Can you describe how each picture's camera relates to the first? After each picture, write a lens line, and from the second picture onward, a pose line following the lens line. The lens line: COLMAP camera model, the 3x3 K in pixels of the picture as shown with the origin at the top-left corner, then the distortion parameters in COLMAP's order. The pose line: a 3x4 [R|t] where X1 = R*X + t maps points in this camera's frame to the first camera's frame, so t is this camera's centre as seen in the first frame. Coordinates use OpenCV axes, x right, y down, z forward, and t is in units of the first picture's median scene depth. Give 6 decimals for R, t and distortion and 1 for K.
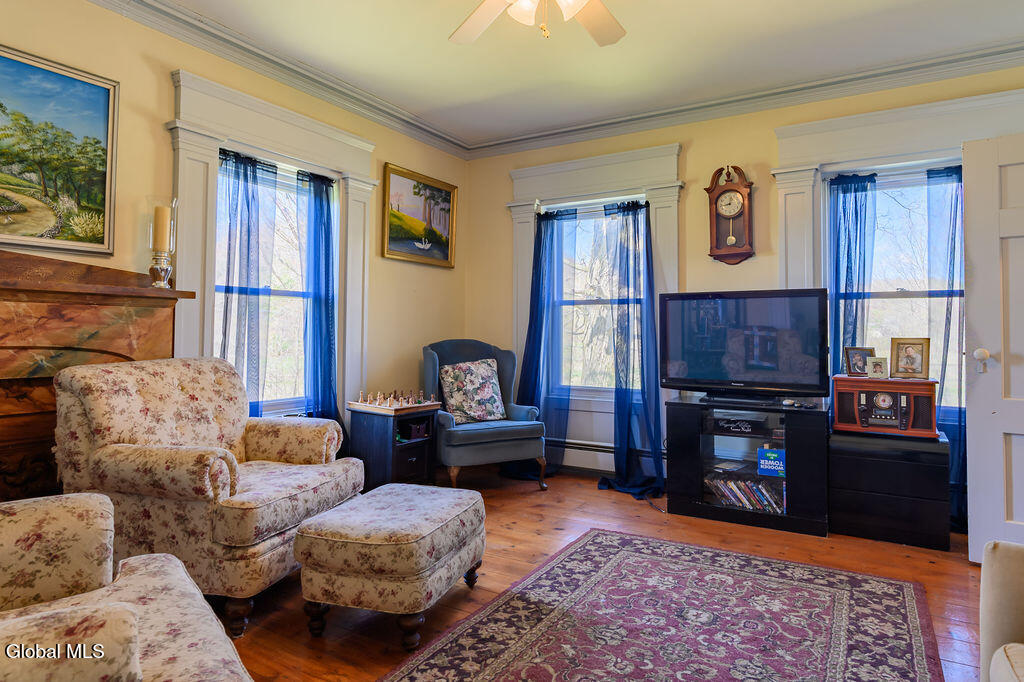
lens RADIAL K [[607.3, 0, 486.3], [0, 607.3, 319.0], [0, 0, 1]] dist [-0.012293, 0.008696]
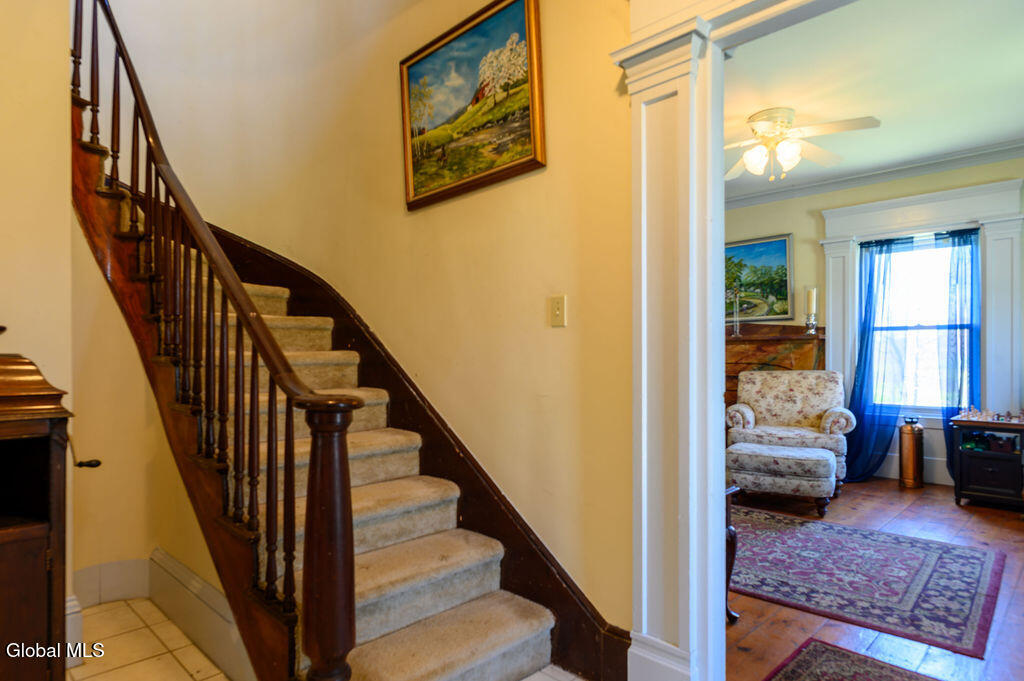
lens RADIAL K [[607.3, 0, 512.9], [0, 607.3, 348.0], [0, 0, 1]] dist [-0.012293, 0.008696]
pose [[-0.233405, -0.026431, -0.972020, 1.664982], [0.015826, 0.999395, -0.030975, 0.041448], [0.972251, -0.022613, -0.232845, 0.592101]]
